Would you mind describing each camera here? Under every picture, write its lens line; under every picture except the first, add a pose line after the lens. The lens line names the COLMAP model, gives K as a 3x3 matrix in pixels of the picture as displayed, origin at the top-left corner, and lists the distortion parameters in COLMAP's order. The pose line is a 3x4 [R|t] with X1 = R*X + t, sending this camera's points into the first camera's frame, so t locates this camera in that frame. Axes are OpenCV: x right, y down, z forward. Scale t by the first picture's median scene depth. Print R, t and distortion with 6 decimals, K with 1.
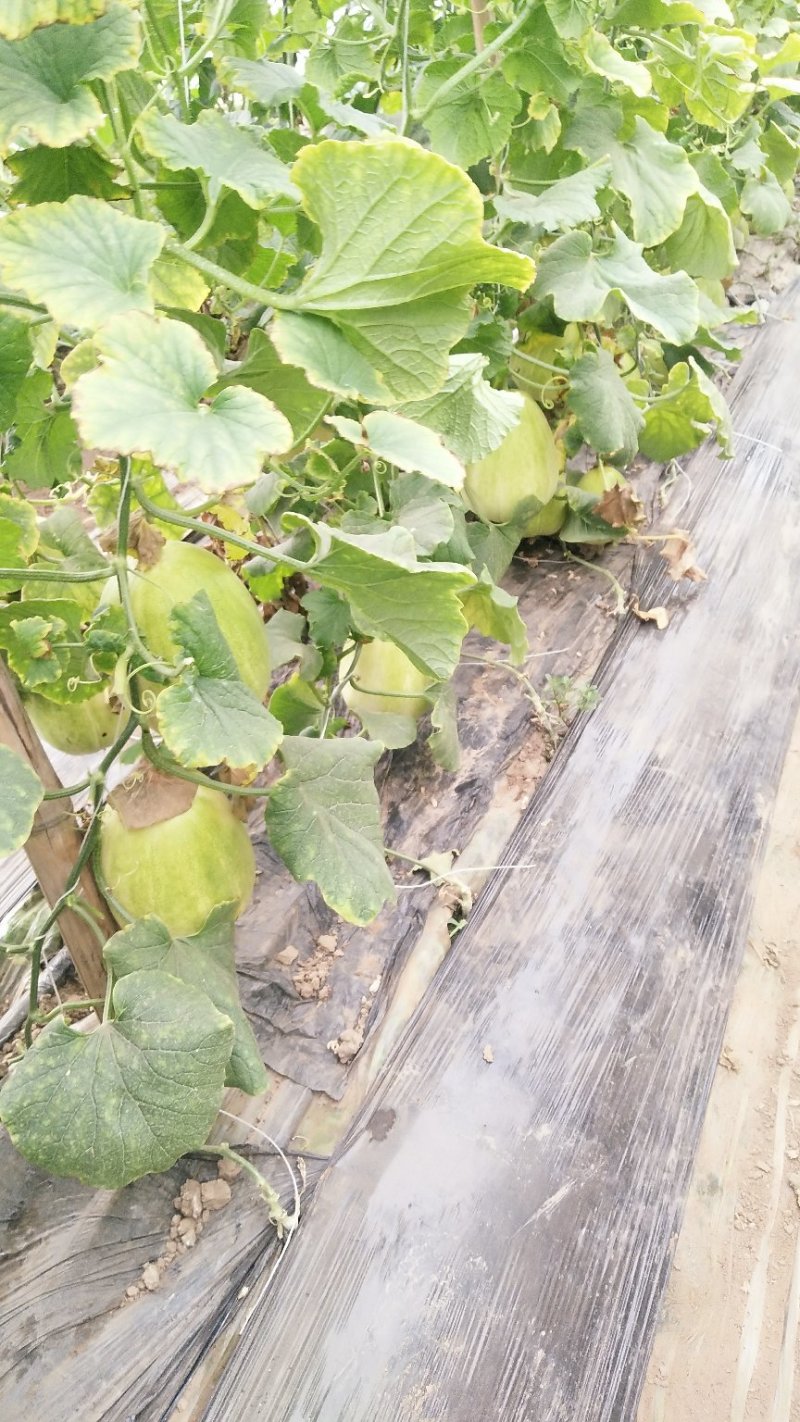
lens RADIAL K [[1073.0, 0, 400.1], [0, 1073.0, 697.8], [0, 0, 1]] dist [0.085268, -0.138958]
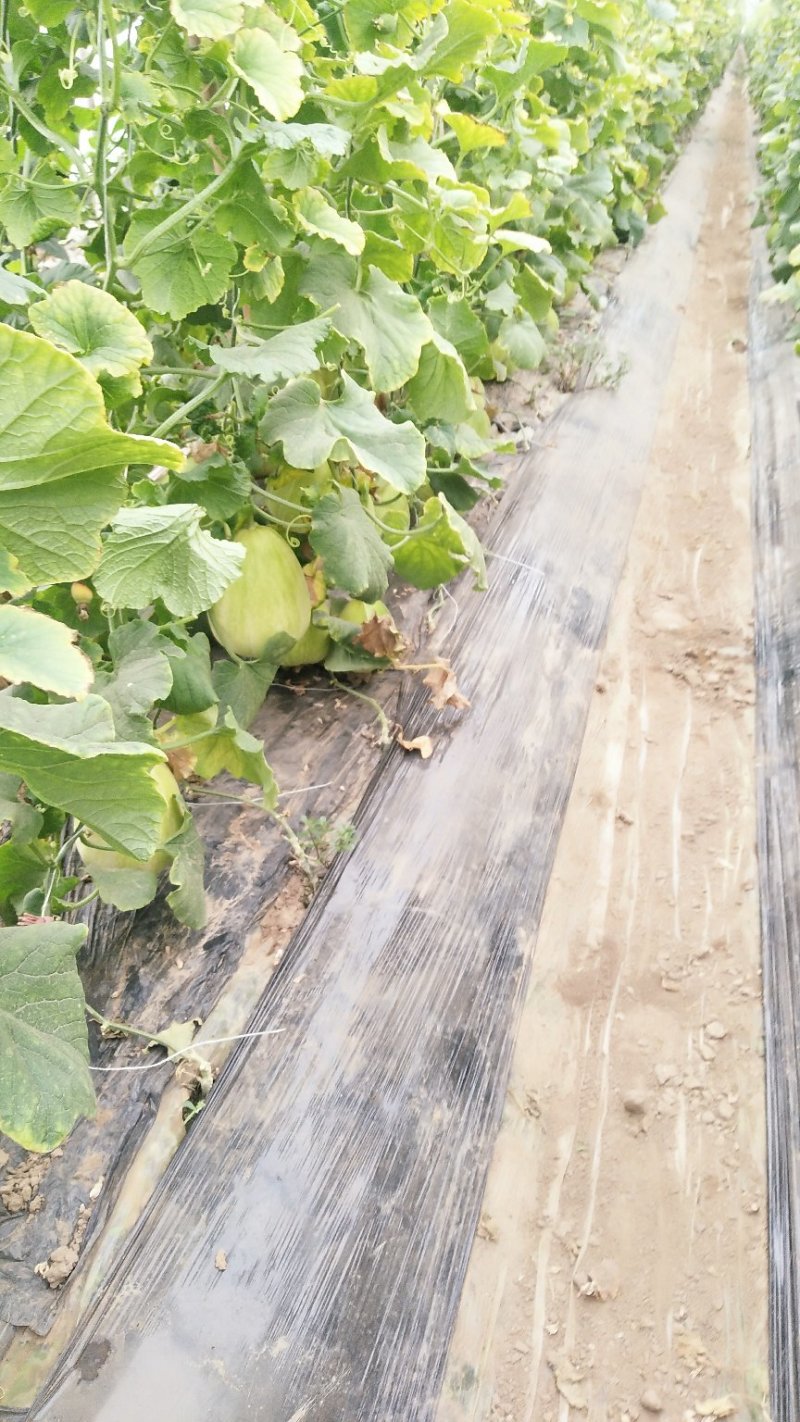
lens RADIAL K [[1058.5, 0, 404.6], [0, 1058.5, 691.6], [0, 0, 1]] dist [0.085016, -0.132116]
pose [[0.987348, -0.019292, 0.157389, 0.086542], [0.032236, 0.996264, -0.080112, -0.058180], [-0.155256, 0.084172, 0.984282, 0.044311]]
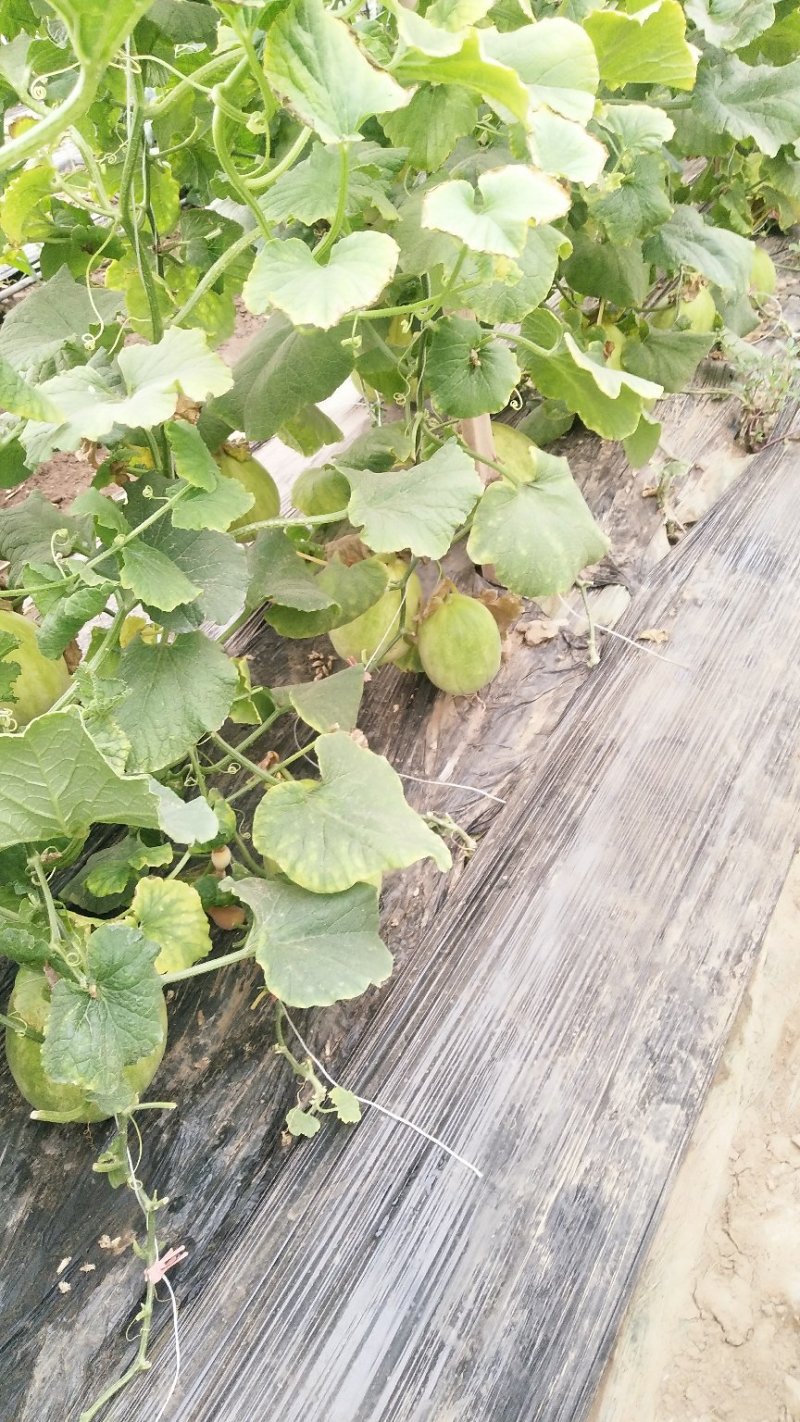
lens RADIAL K [[1058.5, 0, 404.6], [0, 1058.5, 691.6], [0, 0, 1]] dist [0.085016, -0.132116]
pose [[0.995043, 0.069243, -0.071381, 0.603925], [-0.059537, 0.989709, 0.130124, -0.857511], [0.079656, -0.125229, 0.988925, 1.095191]]
